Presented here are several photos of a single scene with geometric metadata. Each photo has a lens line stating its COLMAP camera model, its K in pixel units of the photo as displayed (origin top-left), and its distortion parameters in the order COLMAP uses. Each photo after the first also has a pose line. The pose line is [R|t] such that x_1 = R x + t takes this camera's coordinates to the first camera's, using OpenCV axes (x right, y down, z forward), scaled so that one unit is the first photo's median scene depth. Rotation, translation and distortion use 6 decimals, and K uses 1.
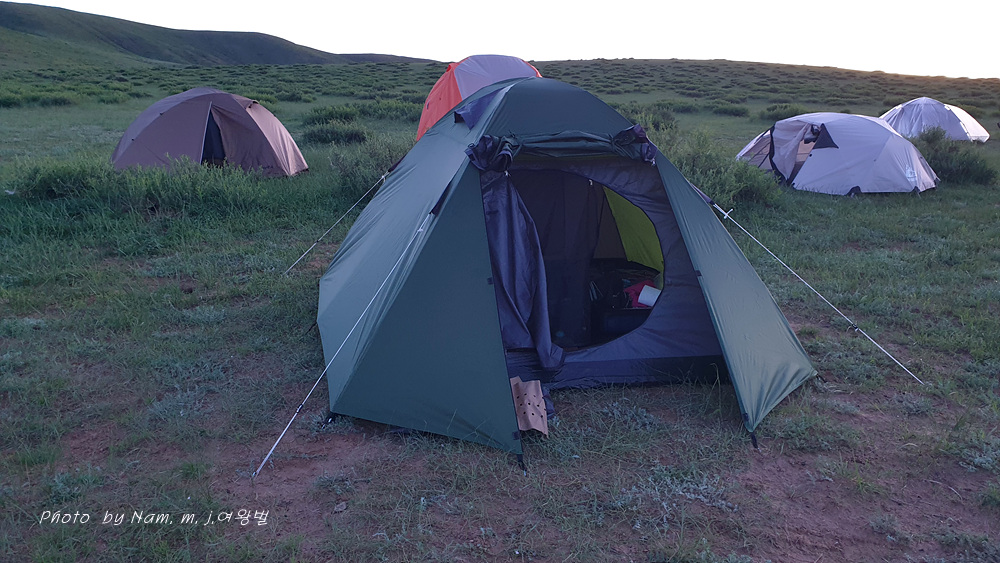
lens RADIAL K [[782.5, 0, 500.0], [0, 782.5, 281.5], [0, 0, 1]] dist [0.002053, 0.010725]
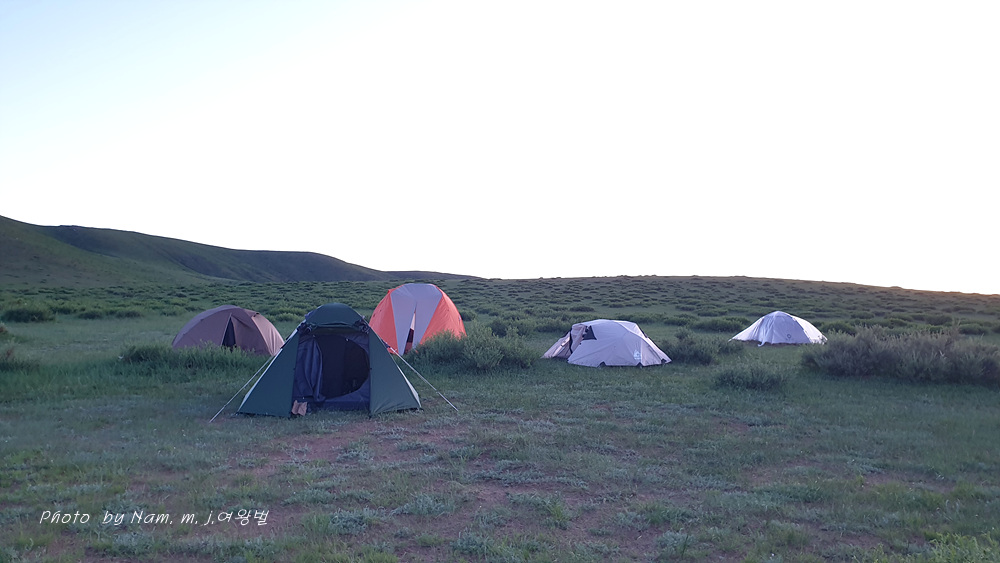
lens RADIAL K [[782.5, 0, 500.0], [0, 782.5, 281.5], [0, 0, 1]] dist [0.002053, 0.010725]
pose [[0.998749, -0.001629, -0.049986, 0.047592], [-0.011701, 0.964115, -0.265227, 0.023788], [0.048624, 0.265480, 0.962889, -0.100288]]
